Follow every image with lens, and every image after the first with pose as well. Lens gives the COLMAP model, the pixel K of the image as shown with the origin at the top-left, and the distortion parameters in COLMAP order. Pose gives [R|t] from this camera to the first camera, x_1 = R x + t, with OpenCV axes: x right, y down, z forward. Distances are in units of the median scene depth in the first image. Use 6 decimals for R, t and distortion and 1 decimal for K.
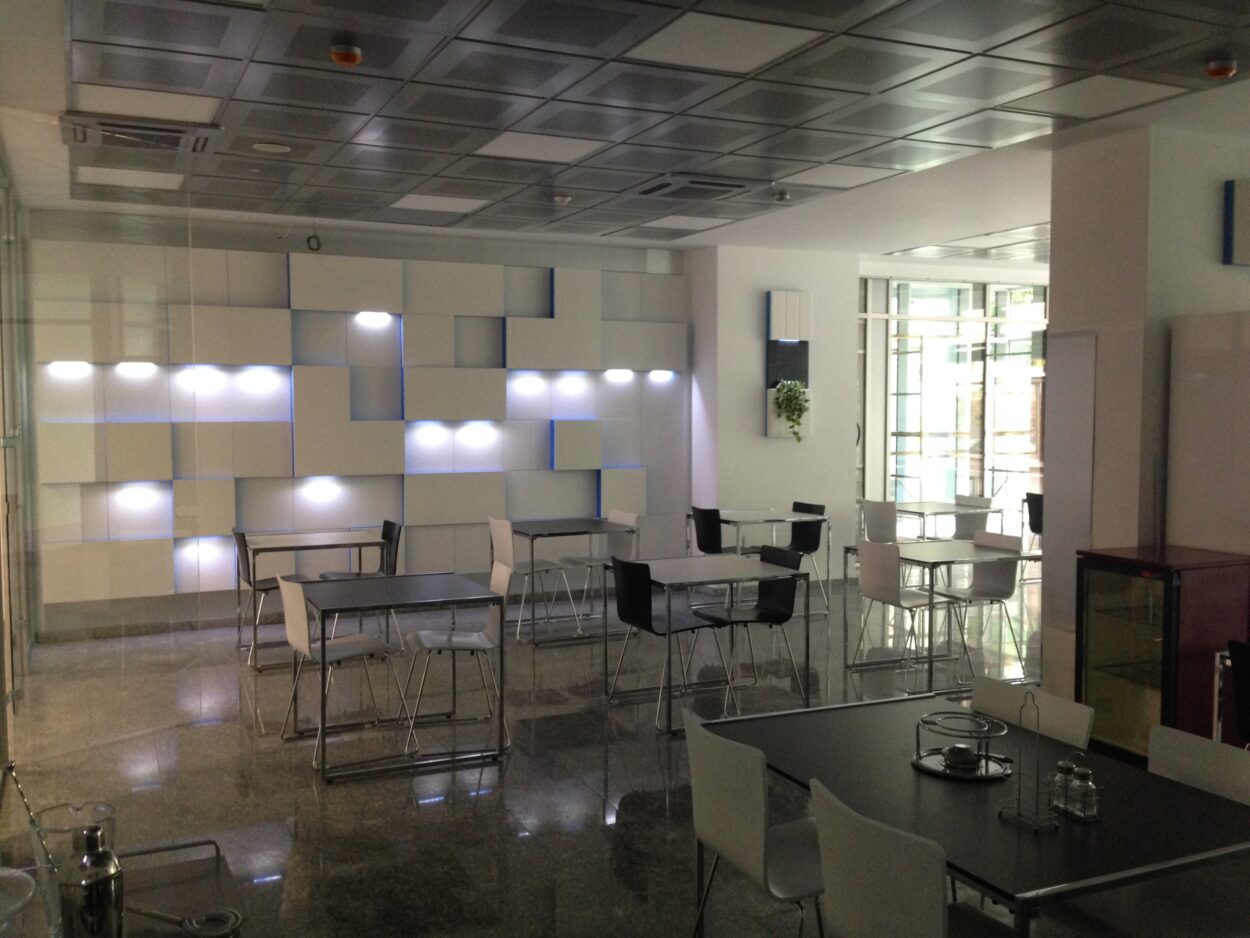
lens RADIAL K [[1139.1, 0, 625.0], [0, 1139.1, 469.0], [0, 0, 1]] dist [0.129904, -0.195603]
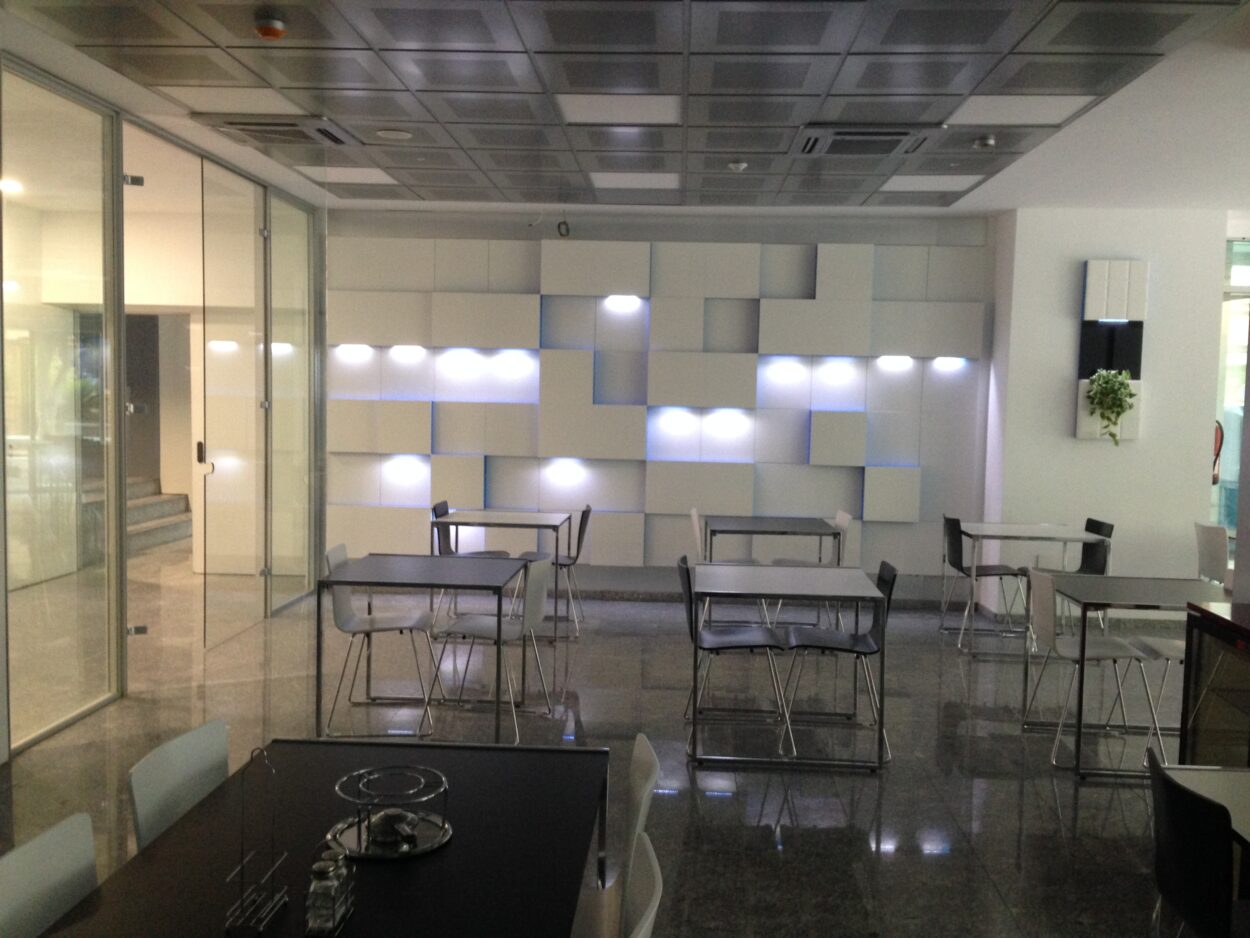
lens RADIAL K [[1139.1, 0, 625.0], [0, 1139.1, 469.0], [0, 0, 1]] dist [0.129904, -0.195603]
pose [[0.883859, 0.053828, -0.464646, 0.250376], [-0.050571, 0.998530, 0.019480, -0.006276], [0.465012, 0.006280, 0.885282, 0.122705]]
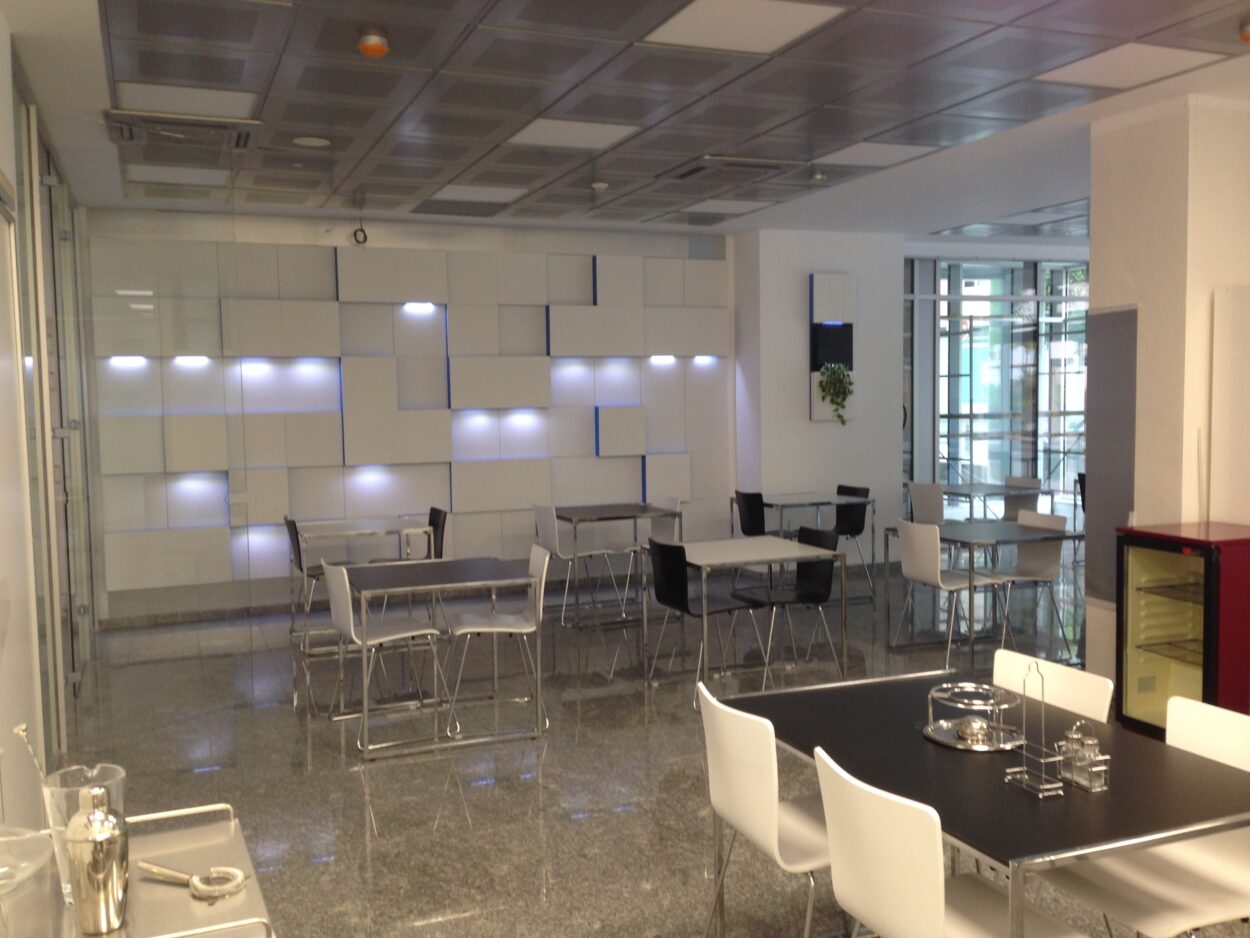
lens RADIAL K [[1139.1, 0, 625.0], [0, 1139.1, 469.0], [0, 0, 1]] dist [0.129904, -0.195603]
pose [[0.998622, -0.011954, -0.051095, 0.014113], [0.012417, 0.999884, 0.008764, 0.003850], [0.050985, -0.009387, 0.998655, -0.004205]]
